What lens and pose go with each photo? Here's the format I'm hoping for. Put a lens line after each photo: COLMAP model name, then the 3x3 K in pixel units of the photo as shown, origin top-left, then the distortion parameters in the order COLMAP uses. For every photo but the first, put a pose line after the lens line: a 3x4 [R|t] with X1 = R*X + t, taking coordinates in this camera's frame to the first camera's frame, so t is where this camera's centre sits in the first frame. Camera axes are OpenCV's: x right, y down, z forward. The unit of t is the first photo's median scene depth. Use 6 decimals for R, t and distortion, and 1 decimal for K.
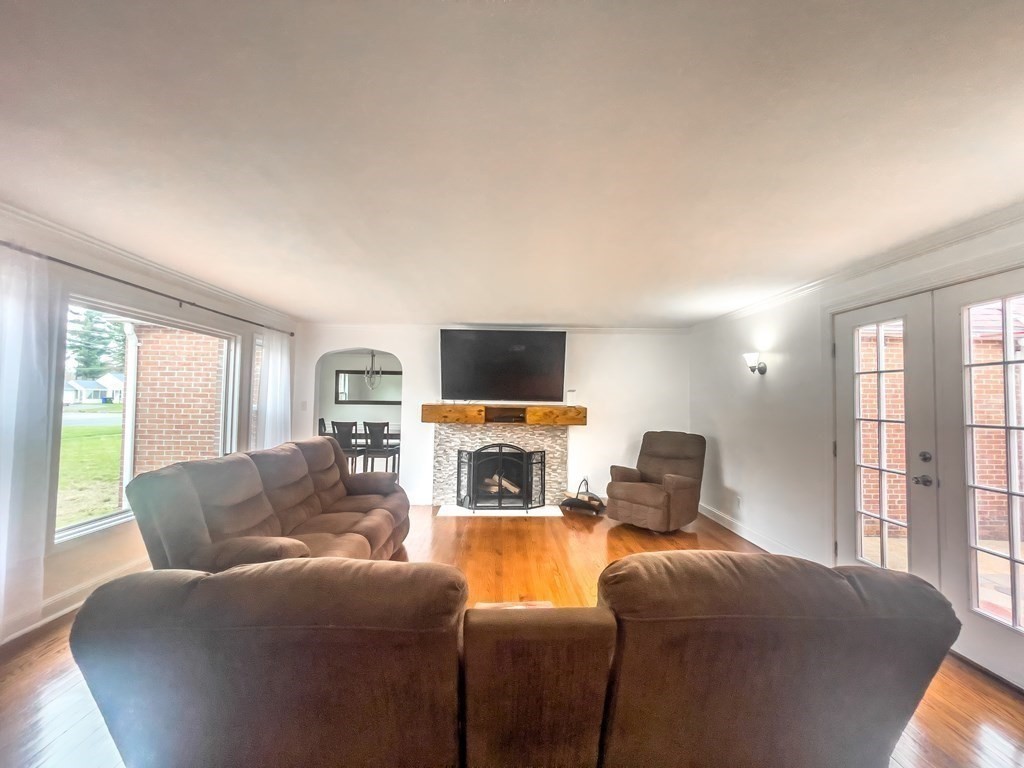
lens RADIAL K [[410.9, 0, 508.1], [0, 410.9, 384.0], [0, 0, 1]] dist [0.001133, 0.000007]
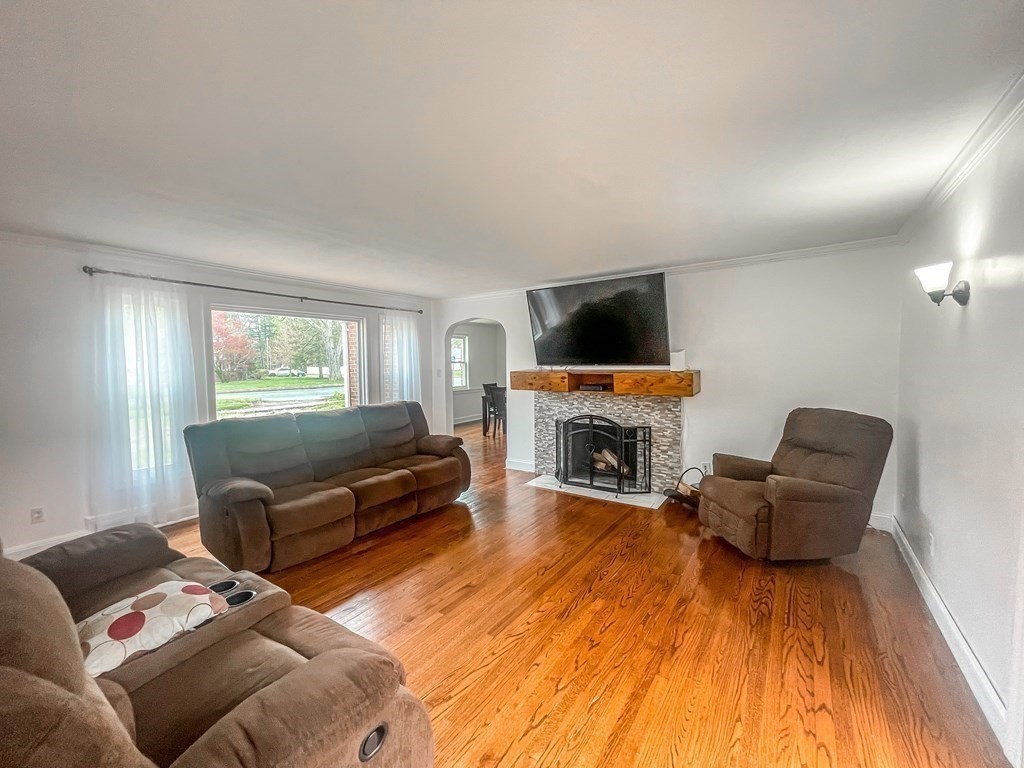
lens RADIAL K [[414.8, 0, 509.0], [0, 414.8, 385.4], [0, 0, 1]] dist [-0.001974, -0.000110]
pose [[0.800119, 0.009389, -0.599768, 0.361249], [0.042834, 0.996431, 0.072740, 0.010366], [0.598311, -0.083891, 0.796861, 0.192027]]
